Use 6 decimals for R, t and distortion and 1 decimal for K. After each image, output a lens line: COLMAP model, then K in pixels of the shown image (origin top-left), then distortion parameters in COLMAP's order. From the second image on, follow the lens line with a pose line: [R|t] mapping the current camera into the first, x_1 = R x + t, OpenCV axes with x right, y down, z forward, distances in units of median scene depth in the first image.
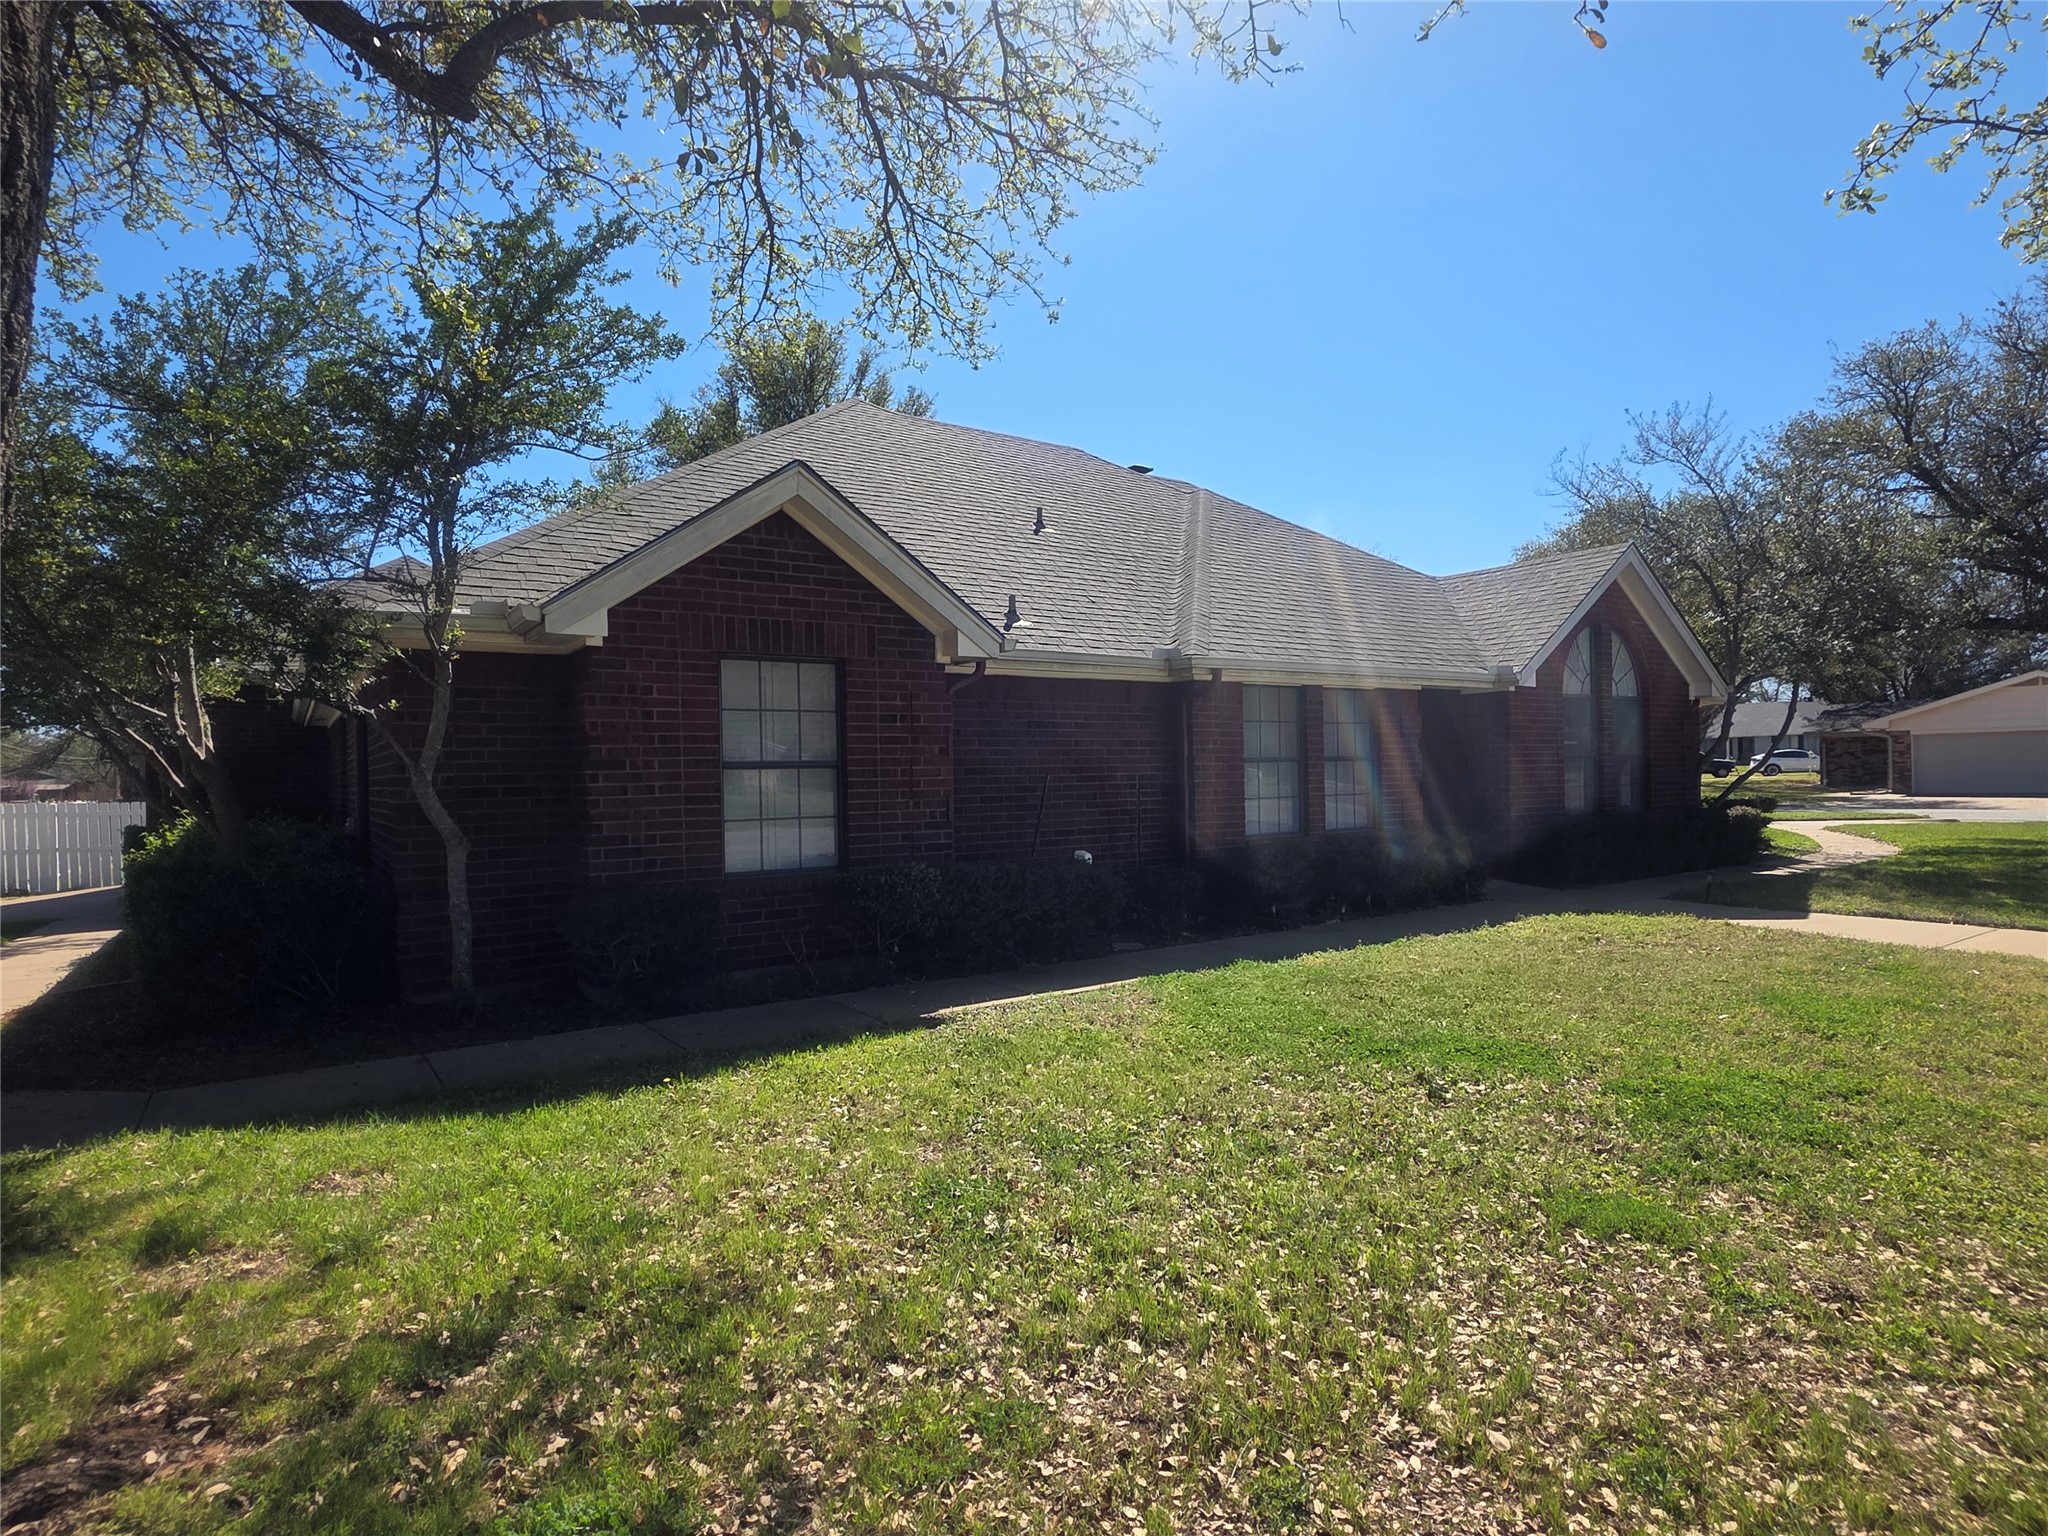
lens RADIAL K [[1106.6, 0, 1025.7], [0, 1106.6, 761.6], [0, 0, 1]] dist [0.002853, -0.000606]
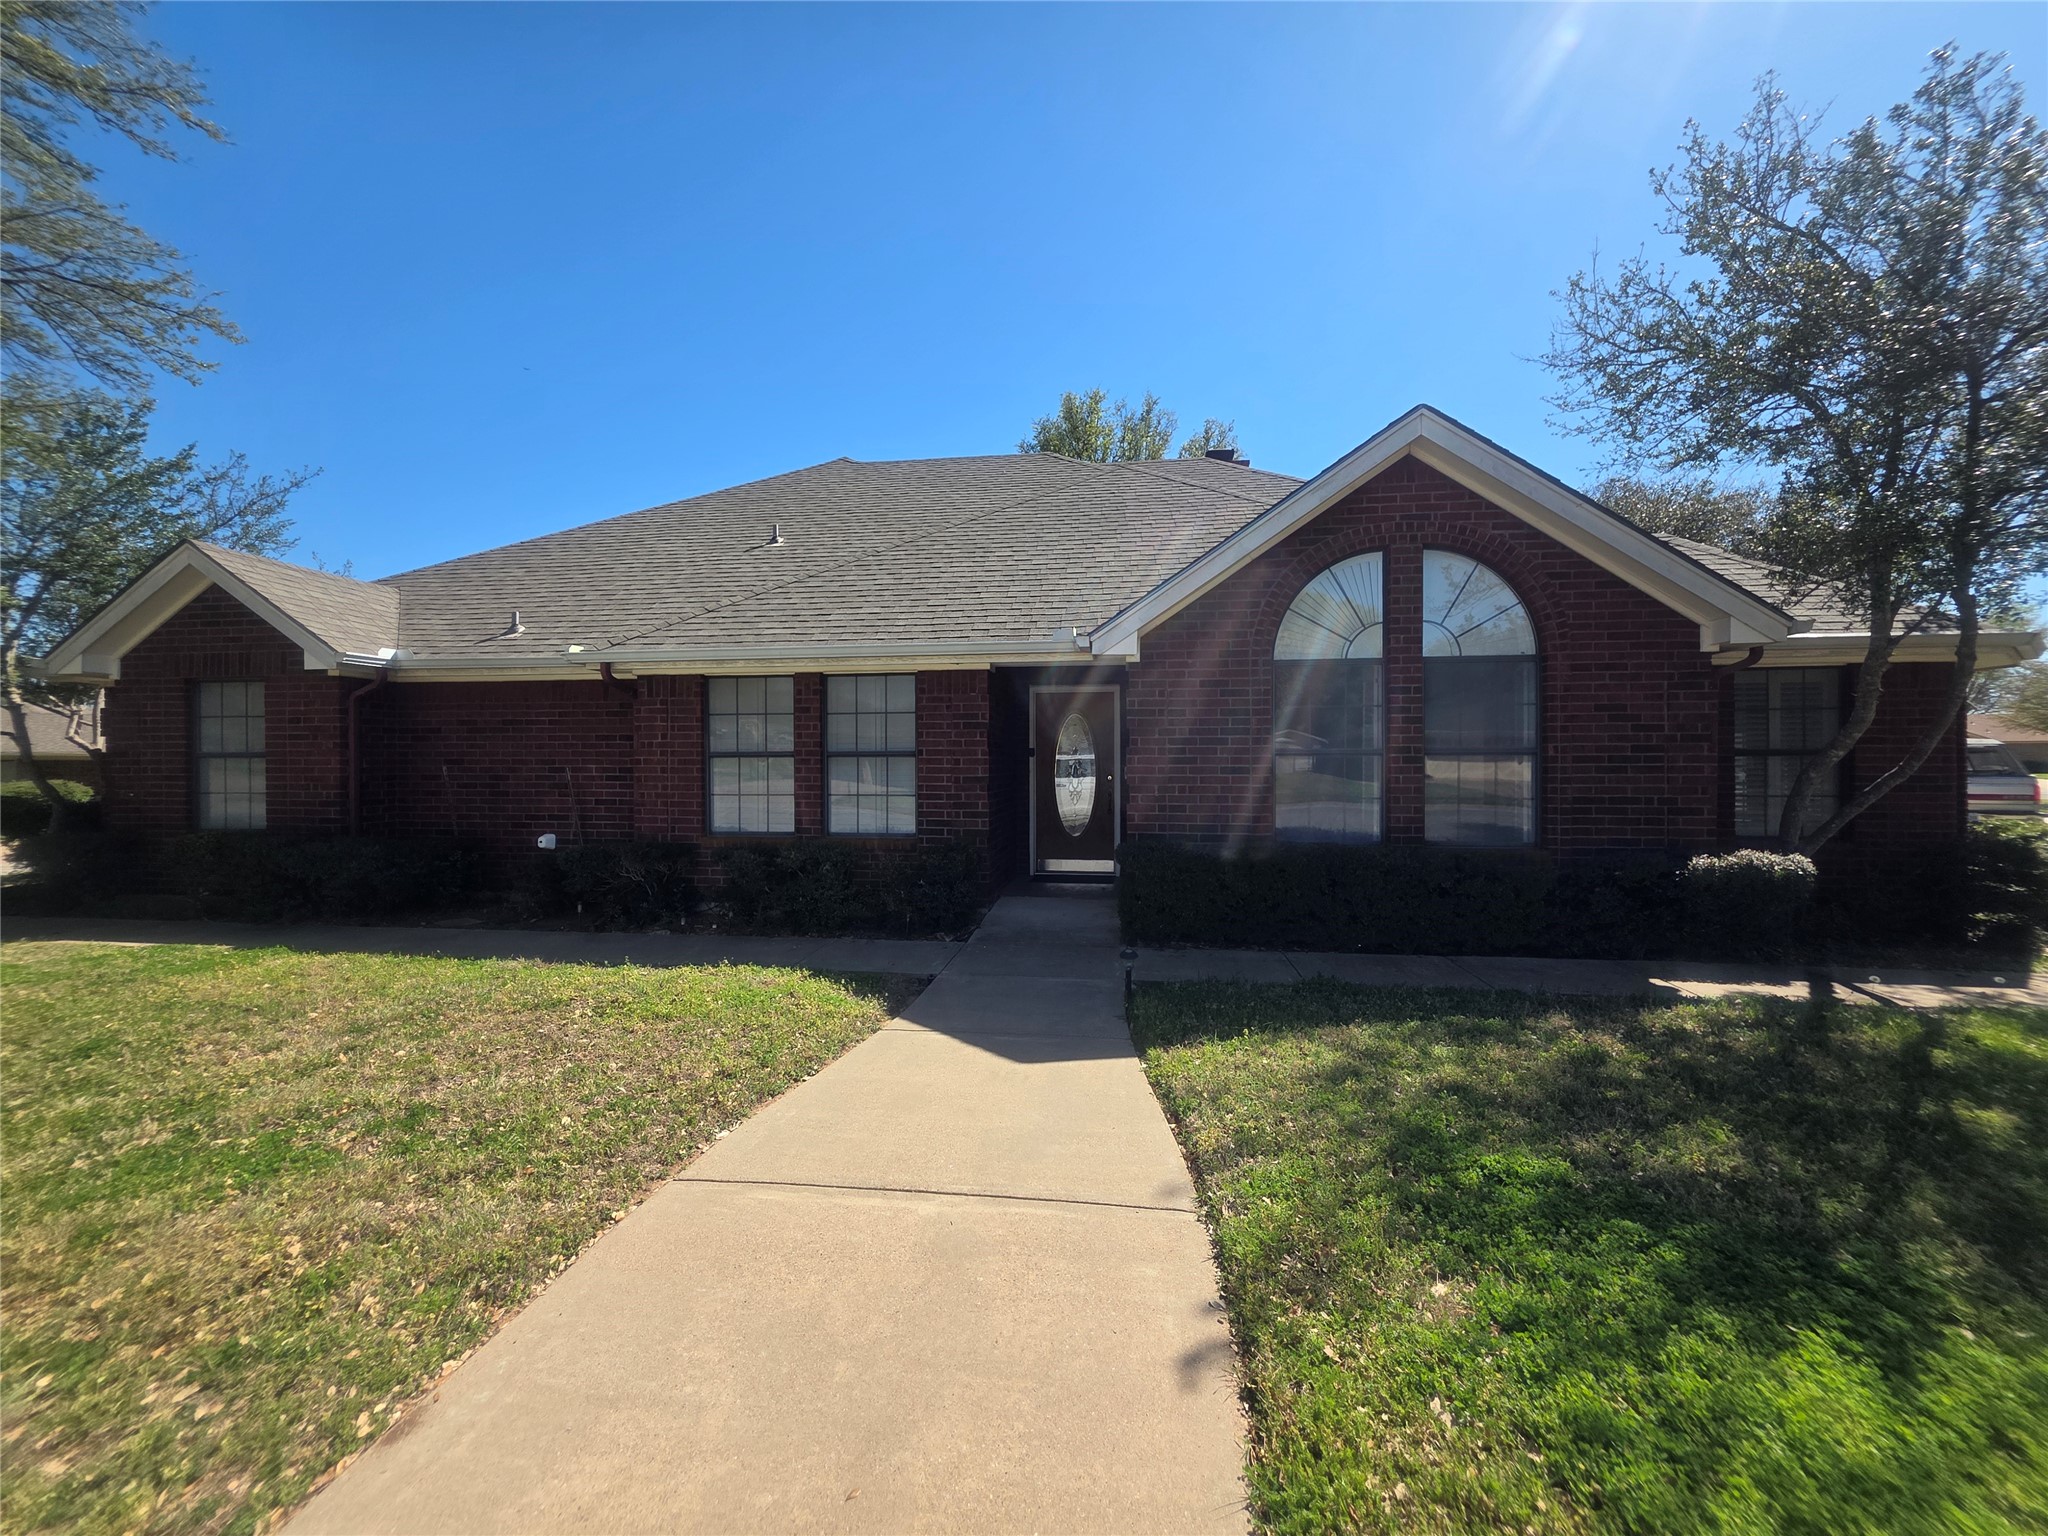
lens RADIAL K [[821.5, 0, 1024.6], [0, 821.5, 772.5], [0, 0, 1]] dist [0.002359, 0.000517]
pose [[0.713264, 0.031835, -0.700172, 0.987141], [-0.008254, 0.999280, 0.037027, -0.017246], [0.700846, -0.020631, 0.713014, 0.754545]]
